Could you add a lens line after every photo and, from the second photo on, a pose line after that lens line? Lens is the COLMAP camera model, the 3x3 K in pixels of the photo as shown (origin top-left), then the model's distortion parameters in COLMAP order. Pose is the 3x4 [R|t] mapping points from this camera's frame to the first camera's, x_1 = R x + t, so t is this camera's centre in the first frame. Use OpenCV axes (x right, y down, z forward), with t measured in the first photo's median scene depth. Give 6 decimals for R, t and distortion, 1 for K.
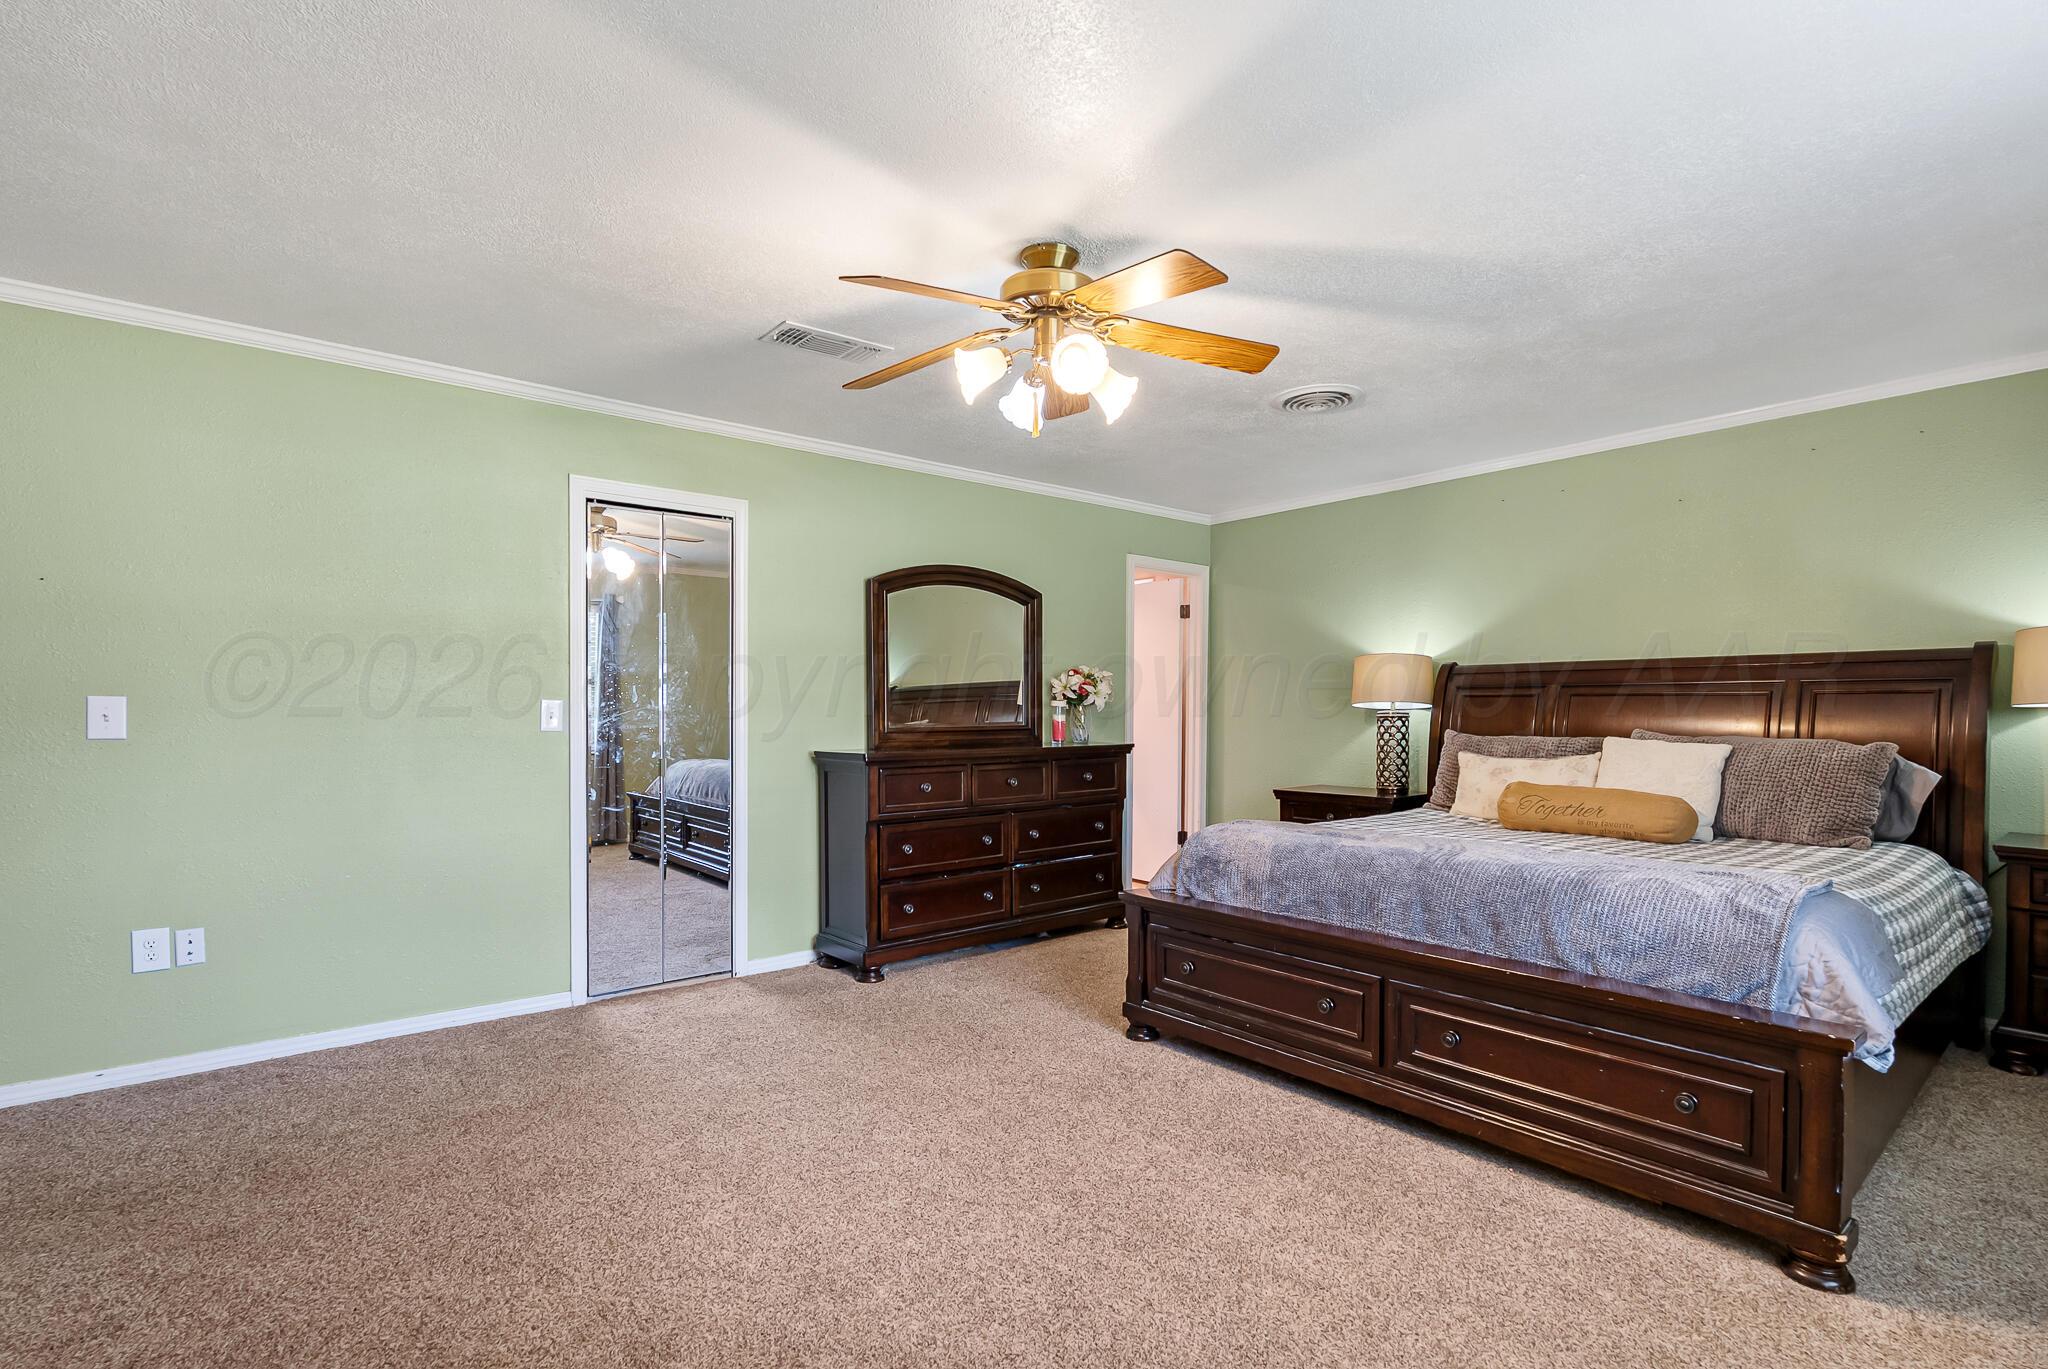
lens RADIAL K [[980.5, 0, 1030.3], [0, 980.5, 731.8], [0, 0, 1]] dist [-0.001962, 0.000066]
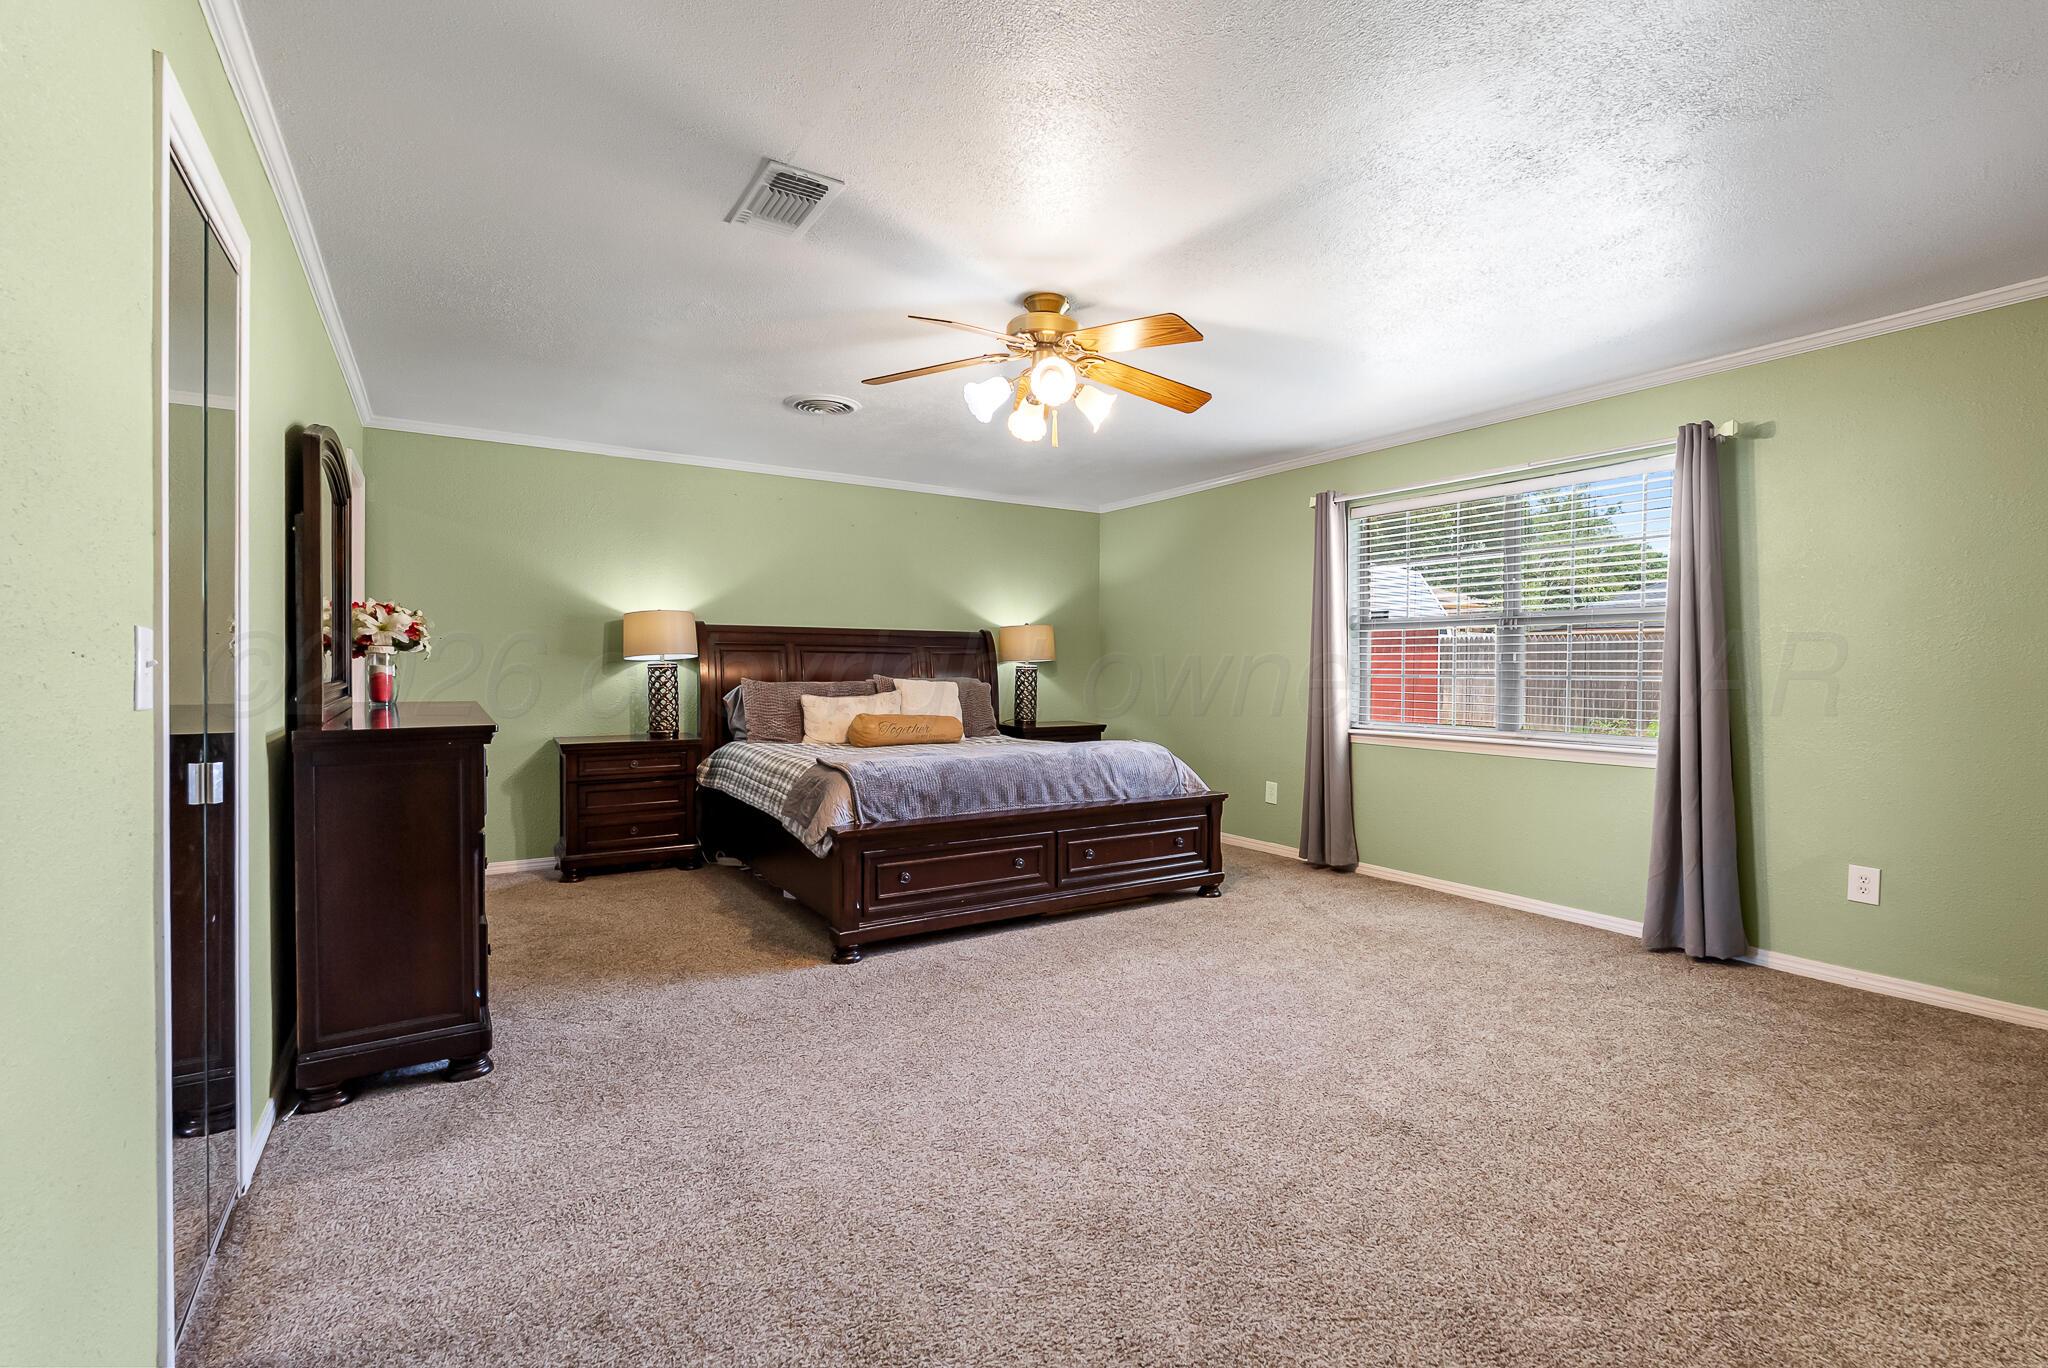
lens RADIAL K [[908.7, 0, 1038.6], [0, 908.7, 681.2], [0, 0, 1]] dist [-0.003397, 0.000368]
pose [[0.109311, -0.016756, 0.993866, -0.780286], [0.013401, 0.999792, 0.015382, -0.012491], [-0.993917, 0.011638, 0.109513, 0.602202]]
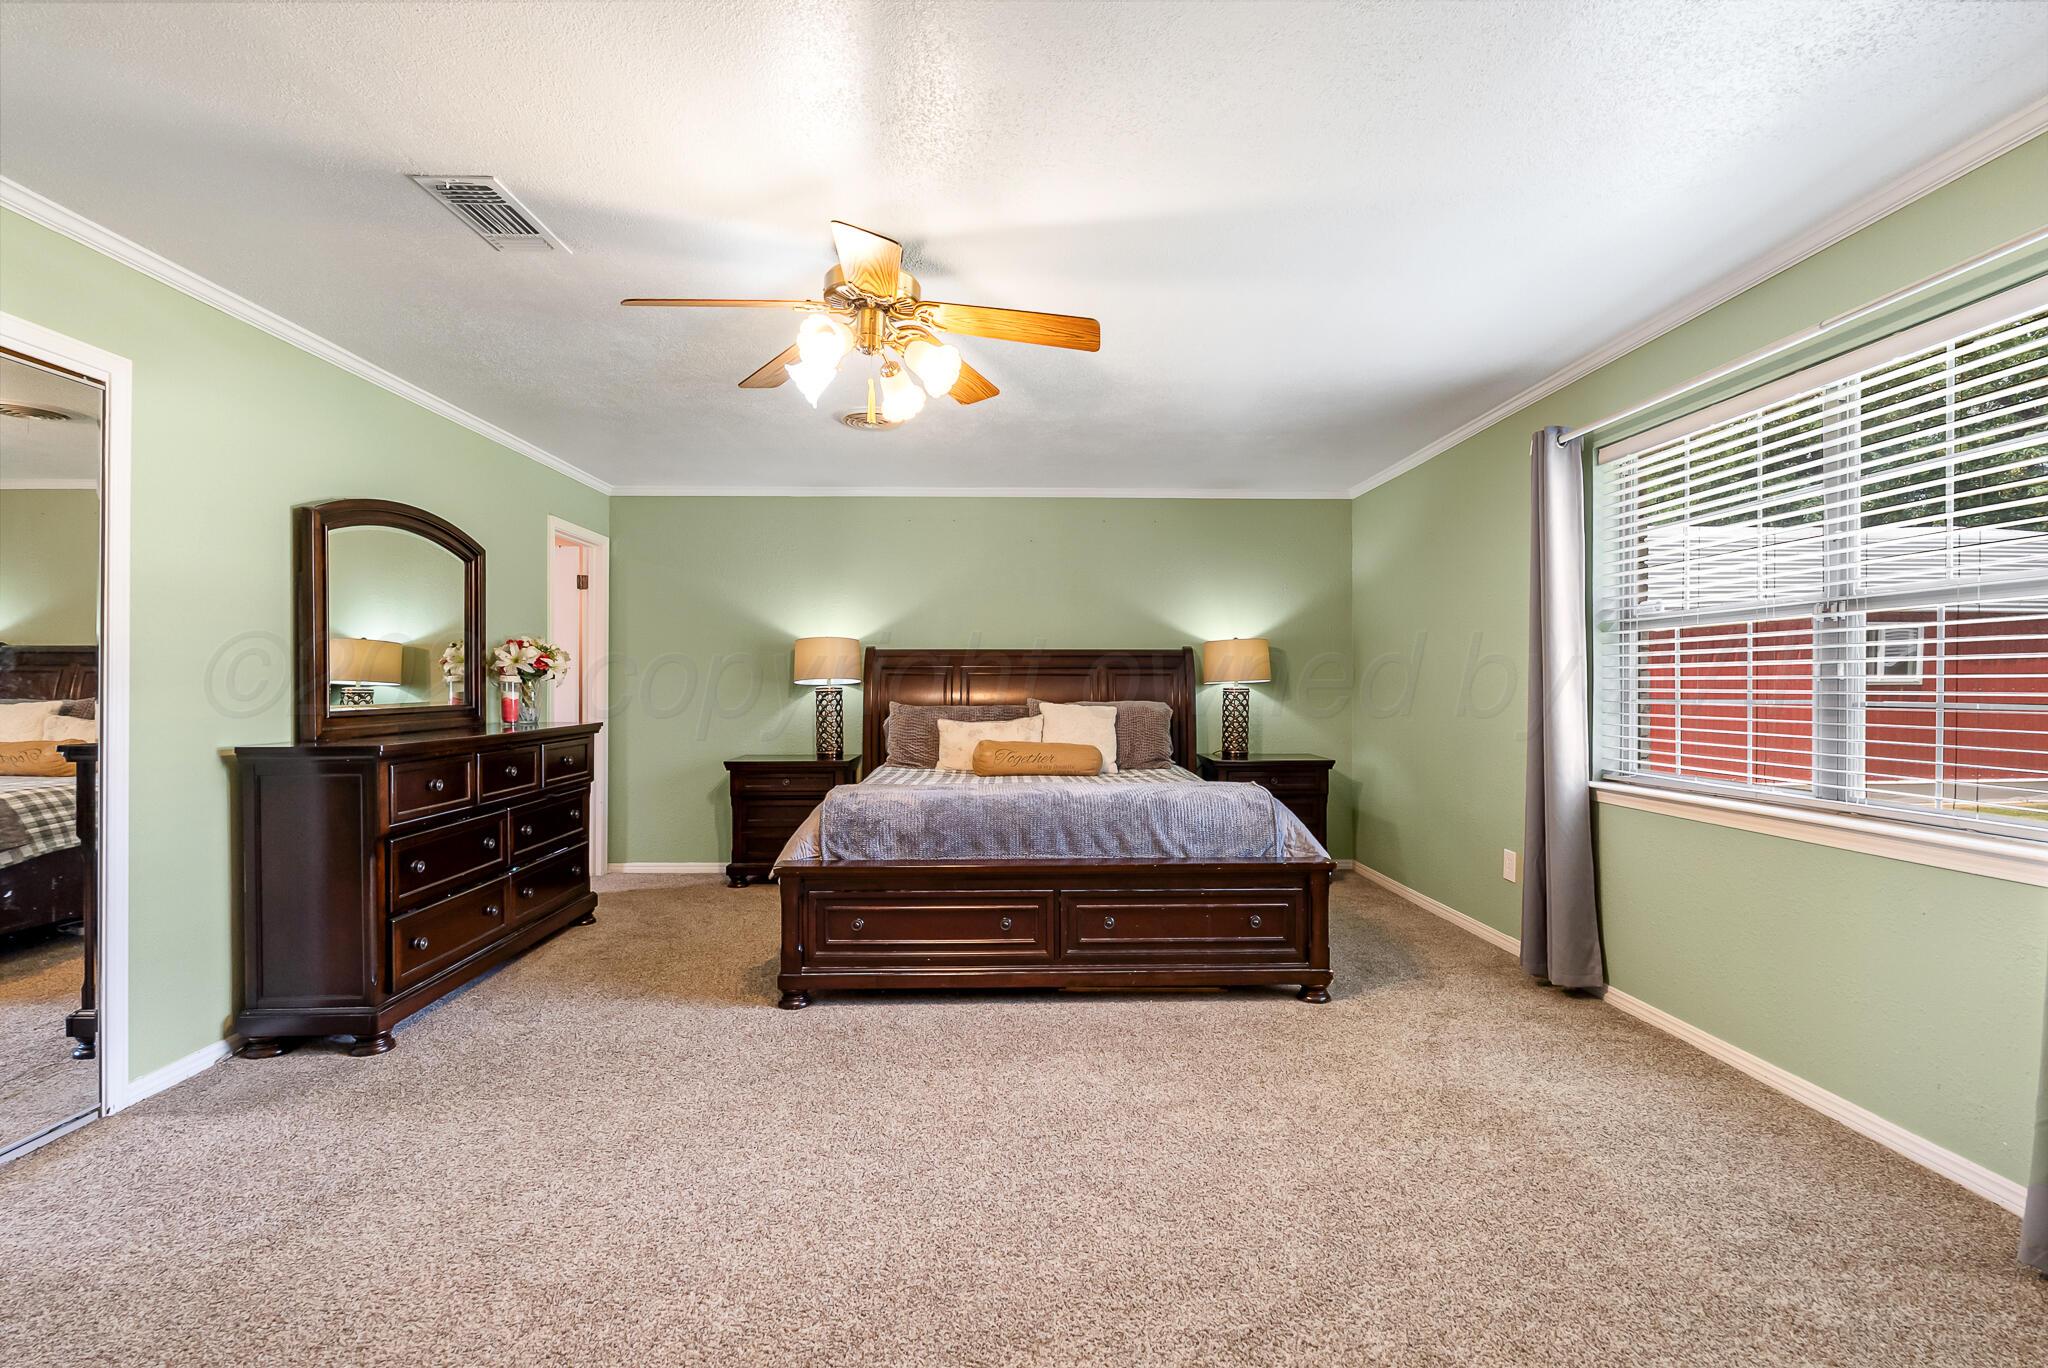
lens RADIAL K [[908.7, 0, 1035.0], [0, 908.7, 687.8], [0, 0, 1]] dist [-0.003397, 0.000368]
pose [[0.608510, -0.003152, 0.793540, -0.437570], [0.016974, 0.999815, -0.009045, -0.007381], [-0.793364, 0.018973, 0.608451, 0.191824]]
